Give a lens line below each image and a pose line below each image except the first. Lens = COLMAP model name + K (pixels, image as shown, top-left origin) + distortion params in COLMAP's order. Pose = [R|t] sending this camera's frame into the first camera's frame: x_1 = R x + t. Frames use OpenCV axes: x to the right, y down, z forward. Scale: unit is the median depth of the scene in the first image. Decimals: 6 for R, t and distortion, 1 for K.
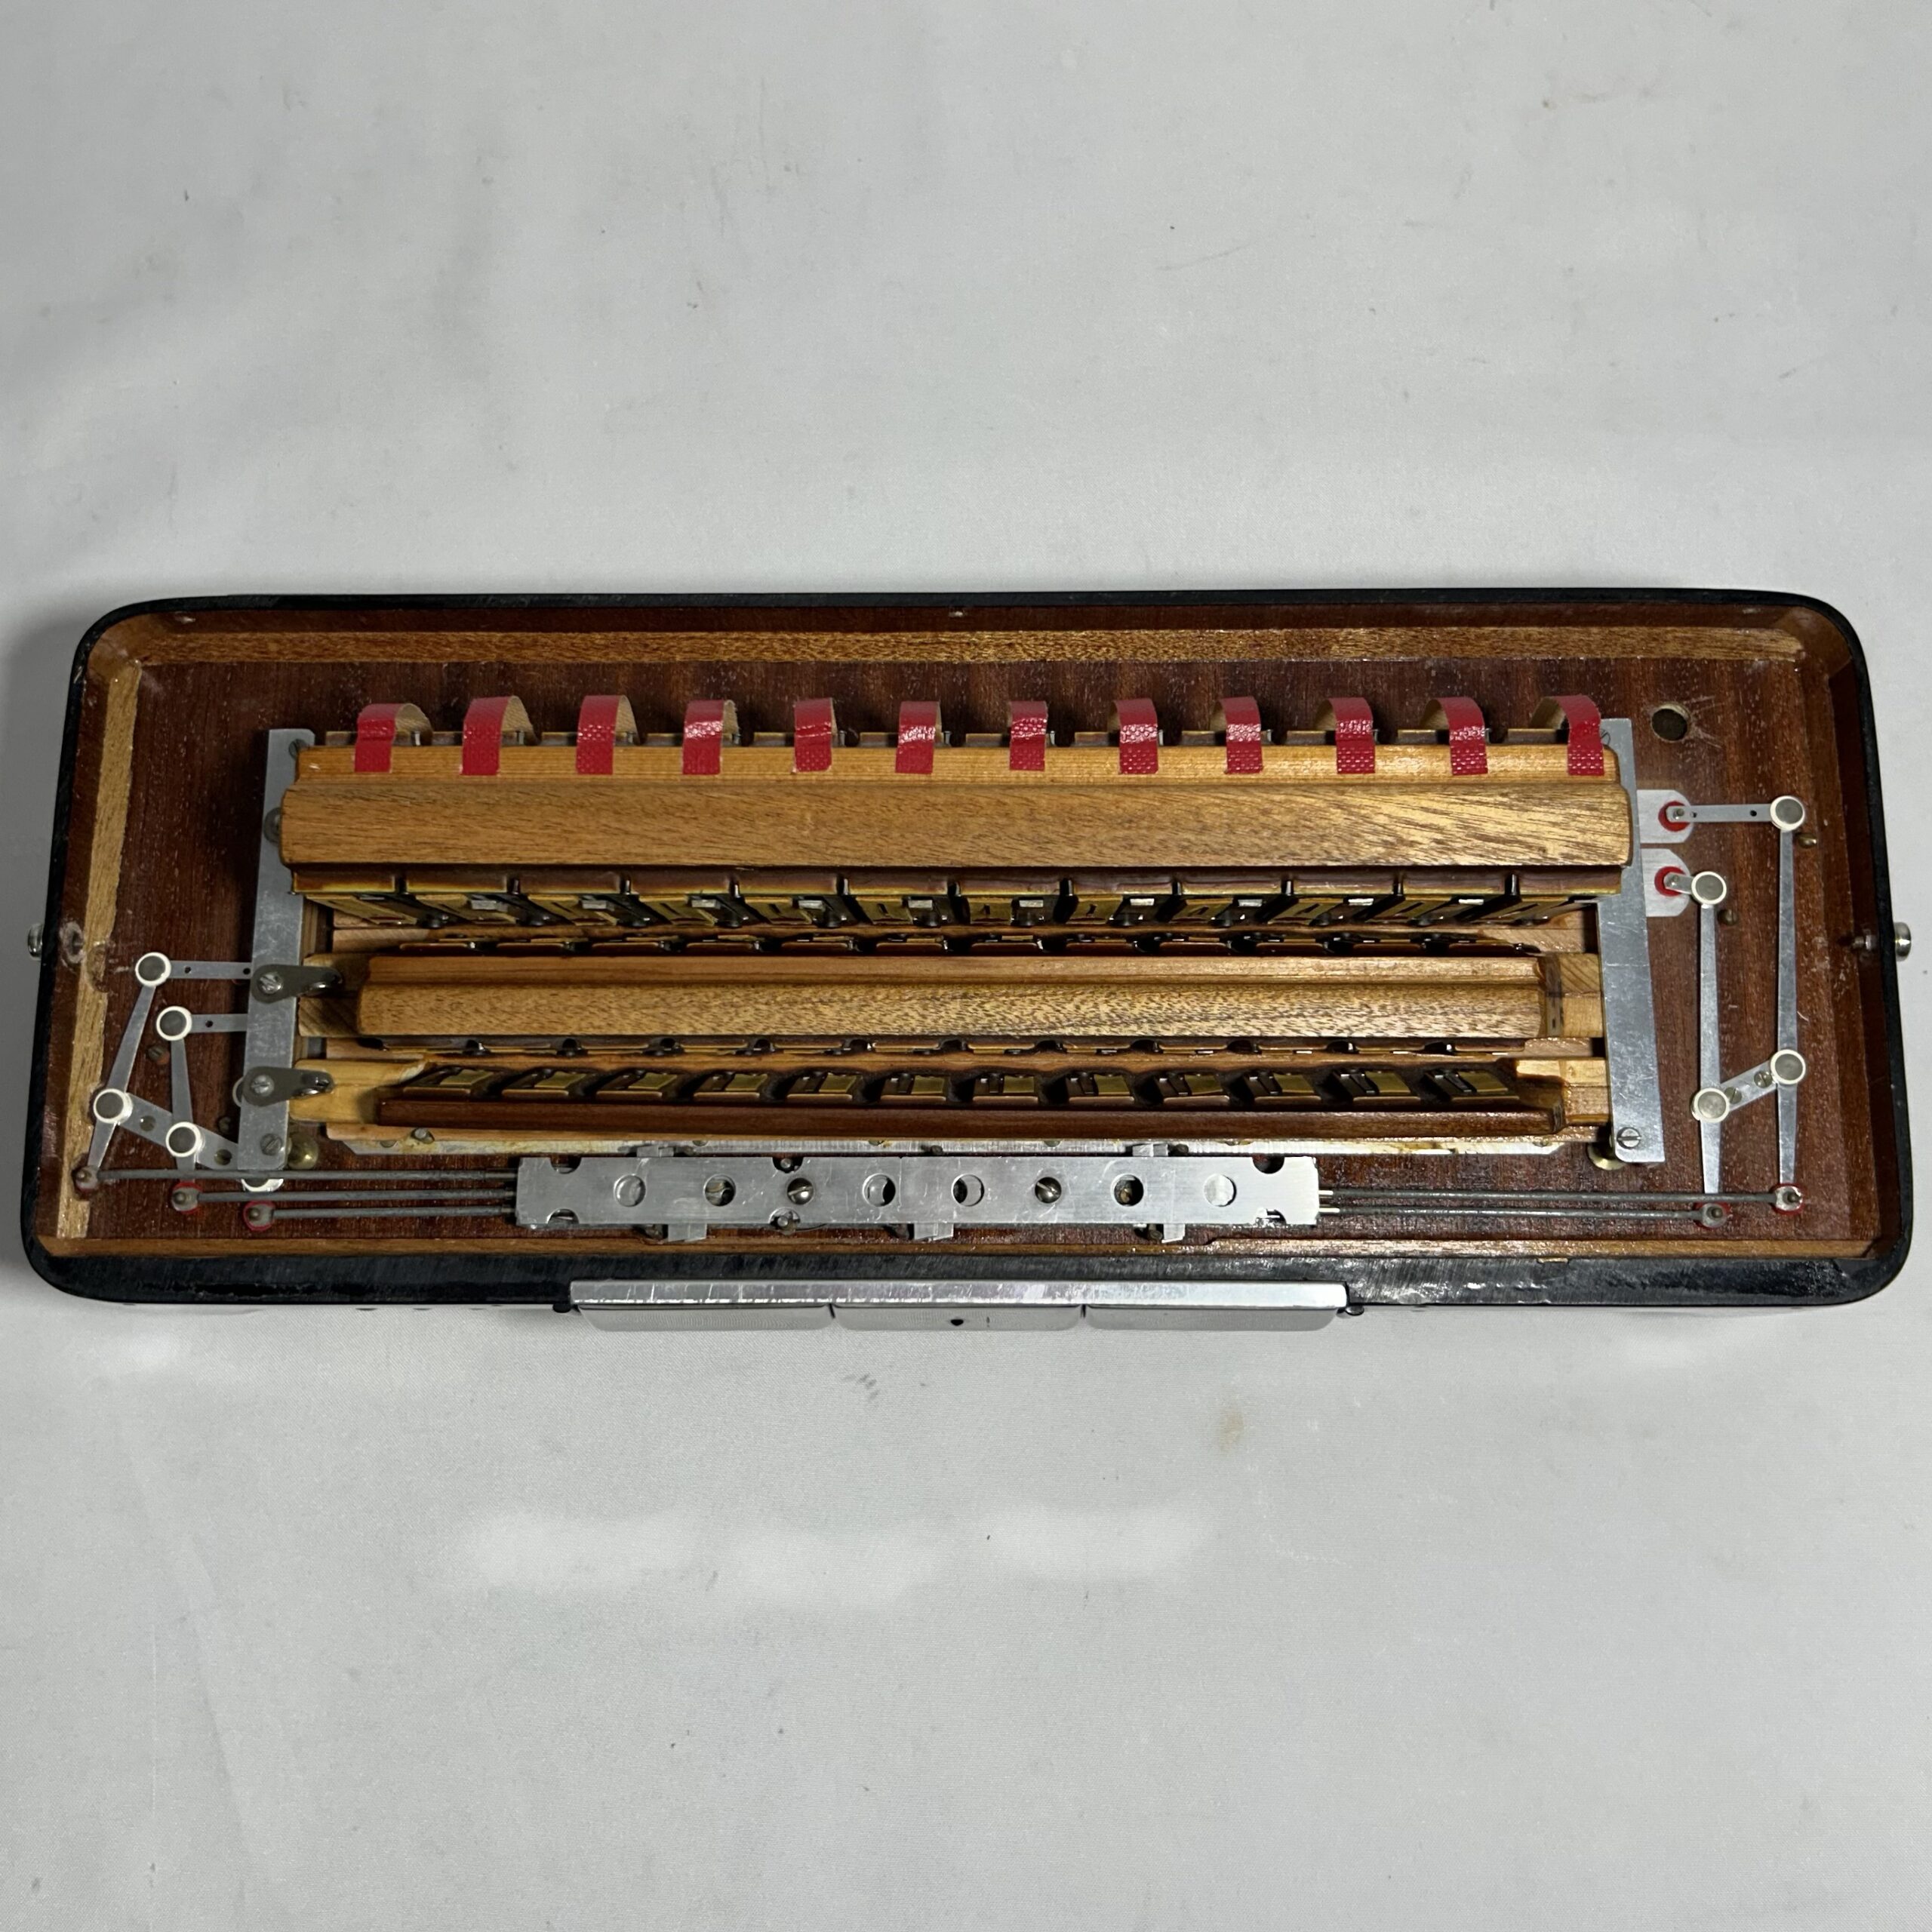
lens RADIAL K [[2179.3, 0, 967.2], [0, 2179.3, 978.7], [0, 0, 1]] dist [0.067157, 0.000000]
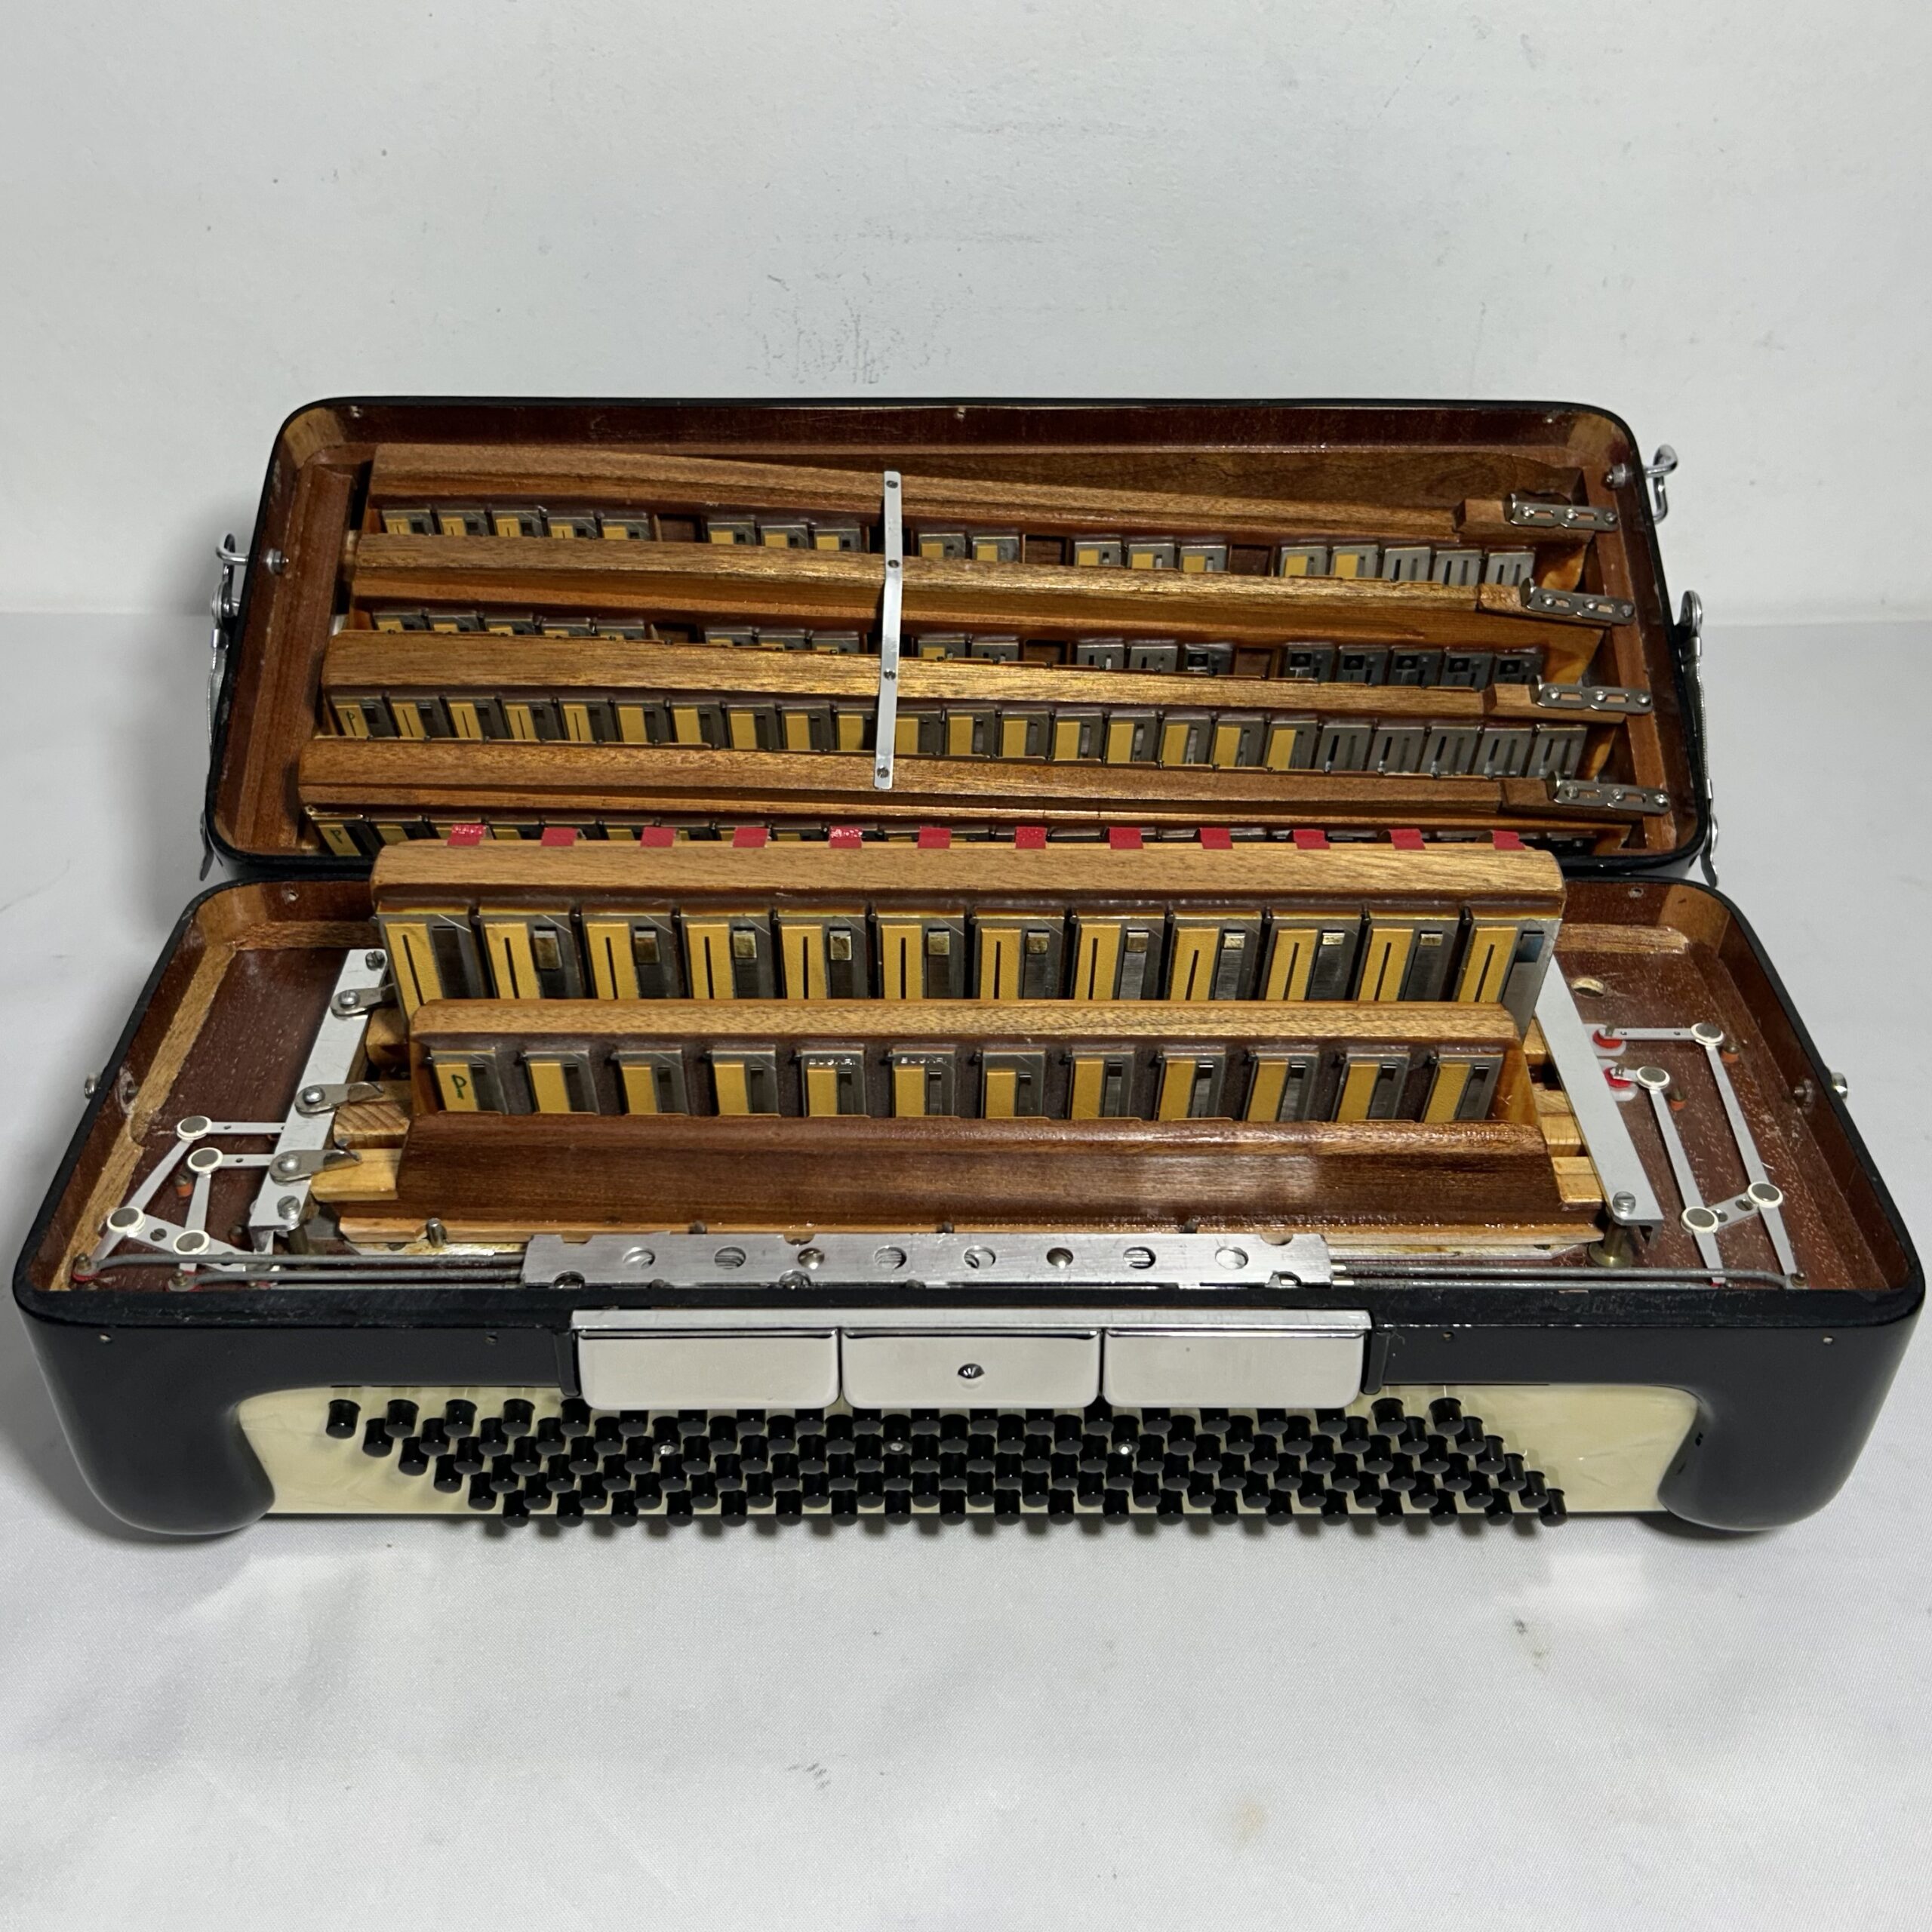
lens RADIAL K [[2179.3, 0, 902.9], [0, 2179.3, 956.3], [0, 0, 1]] dist [0.067157, 0.000000]
pose [[0.999678, 0.018115, 0.017745, -0.054522], [-0.001740, 0.747127, -0.664679, 0.656901], [-0.025298, 0.664435, 0.746918, 0.163725]]
